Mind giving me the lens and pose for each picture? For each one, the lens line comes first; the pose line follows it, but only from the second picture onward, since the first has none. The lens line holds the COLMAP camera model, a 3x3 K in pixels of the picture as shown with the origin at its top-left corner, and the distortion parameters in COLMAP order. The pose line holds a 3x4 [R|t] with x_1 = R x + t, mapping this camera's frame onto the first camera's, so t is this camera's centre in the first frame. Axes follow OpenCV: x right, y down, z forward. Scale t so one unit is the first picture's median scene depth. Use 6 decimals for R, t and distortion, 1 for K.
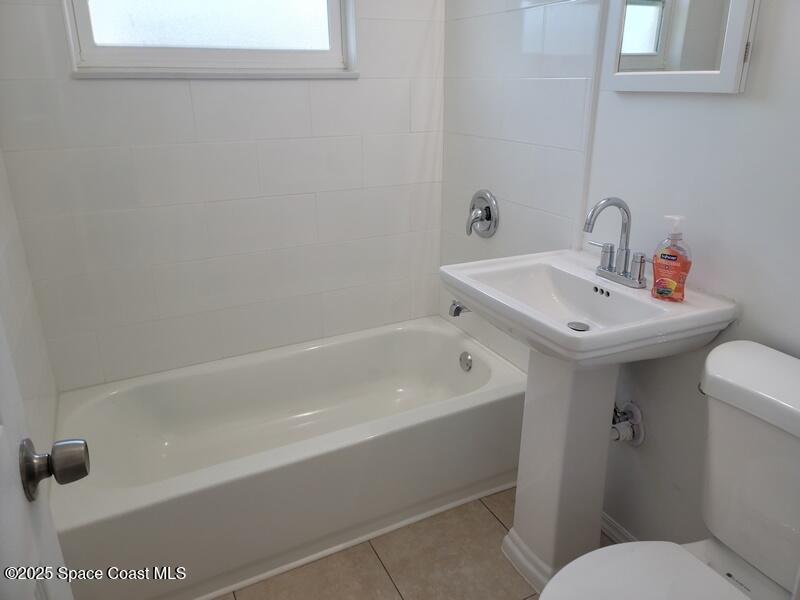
lens RADIAL K [[612.1, 0, 400.7], [0, 612.1, 299.0], [0, 0, 1]] dist [0.025281, 0.006701]
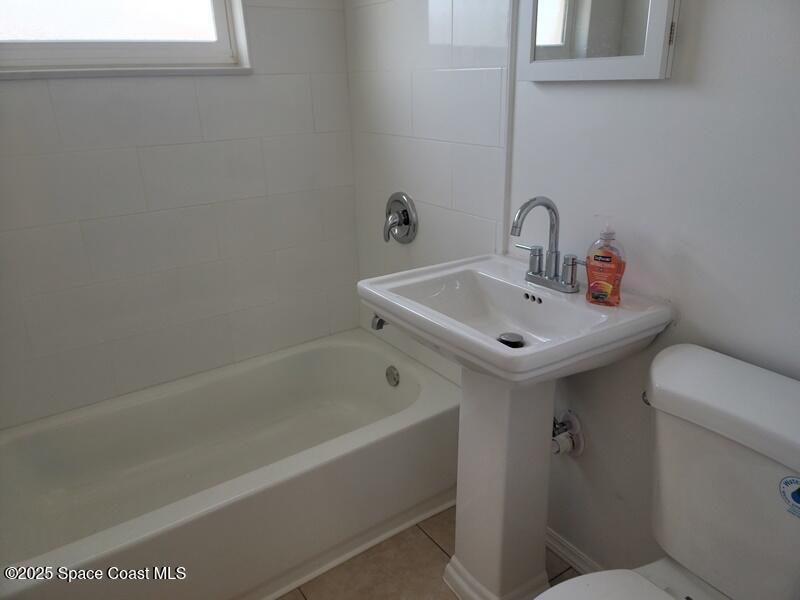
lens RADIAL K [[612.1, 0, 398.7], [0, 612.1, 299.9], [0, 0, 1]] dist [0.025281, 0.006701]
pose [[0.990510, -0.066587, 0.120233, 0.014414], [0.066524, 0.997774, 0.004538, -0.024658], [-0.120268, 0.003503, 0.992735, 0.097086]]
